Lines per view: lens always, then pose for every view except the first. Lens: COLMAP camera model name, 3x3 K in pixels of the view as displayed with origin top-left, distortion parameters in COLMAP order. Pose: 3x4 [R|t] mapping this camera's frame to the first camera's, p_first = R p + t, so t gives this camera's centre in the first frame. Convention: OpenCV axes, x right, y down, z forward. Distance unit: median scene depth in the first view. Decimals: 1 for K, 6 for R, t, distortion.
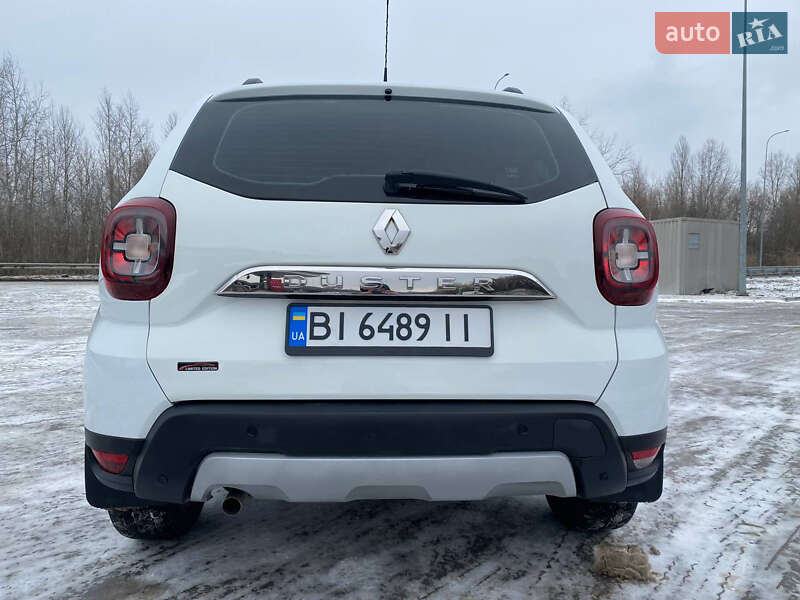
lens RADIAL K [[606.8, 0, 404.9], [0, 606.8, 294.0], [0, 0, 1]] dist [0.026097, -0.024810]
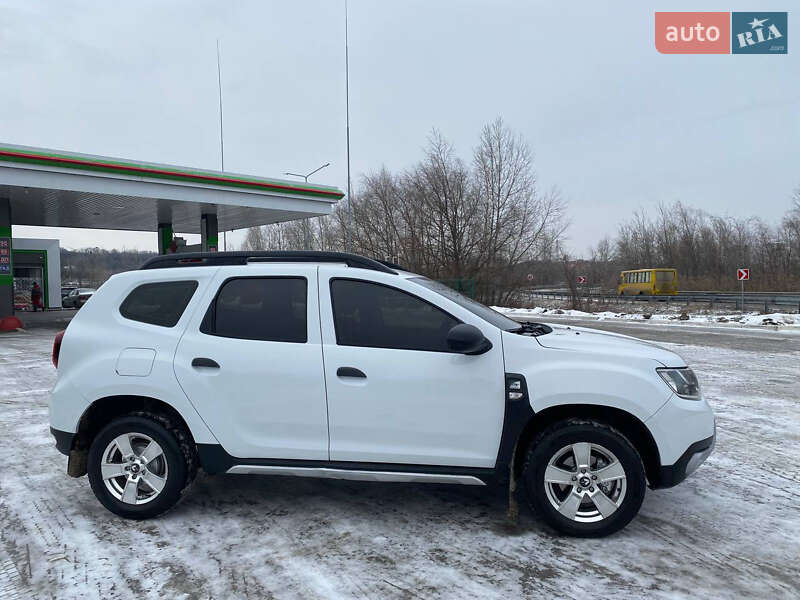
lens RADIAL K [[605.7, 0, 411.3], [0, 605.7, 298.7], [0, 0, 1]] dist [0.018593, -0.013698]
pose [[-0.204373, 0.010340, -0.978838, 1.893536], [-0.044890, 0.998793, 0.019924, -0.287953], [0.977863, 0.048012, -0.203663, 2.205875]]
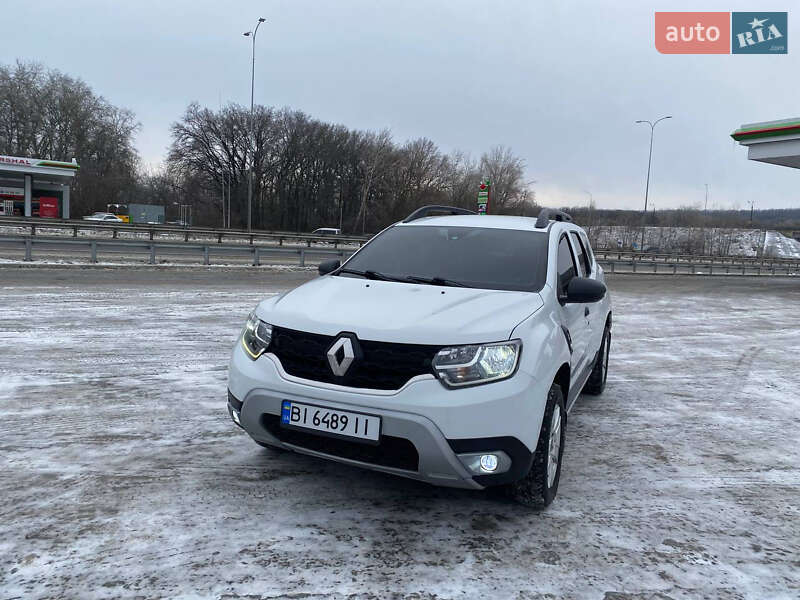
lens RADIAL K [[615.2, 0, 410.1], [0, 615.2, 281.2], [0, 0, 1]] dist [0.021469, -0.014861]
pose [[-0.889230, -0.095667, 0.447346, -0.869835], [-0.037560, 0.989855, 0.137025, -0.415224], [-0.455917, 0.105045, -0.883802, 3.763256]]
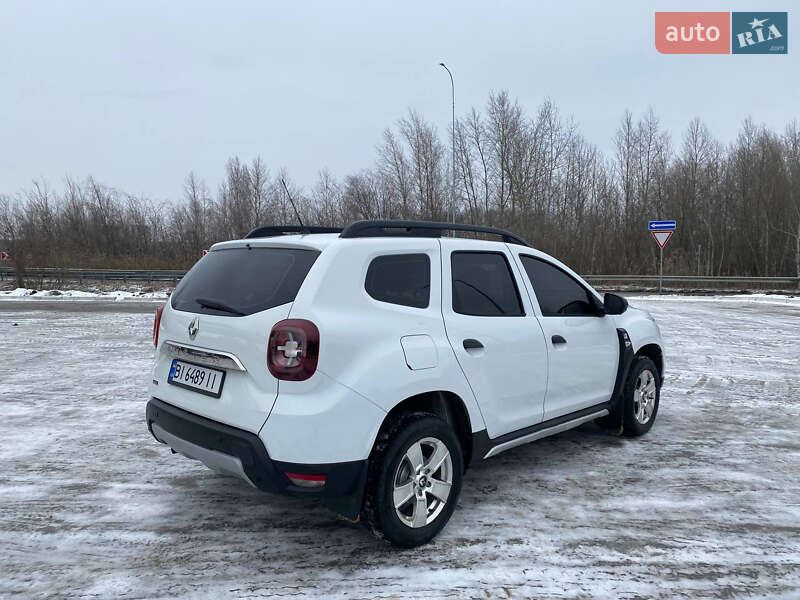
lens RADIAL K [[603.7, 0, 405.5], [0, 603.7, 296.9], [0, 0, 1]] dist [0.024324, -0.019765]
pose [[0.672481, 0.031636, -0.739438, 1.361740], [-0.035019, 0.999327, 0.010907, -0.179264], [0.739285, 0.018559, 0.673137, 0.117532]]
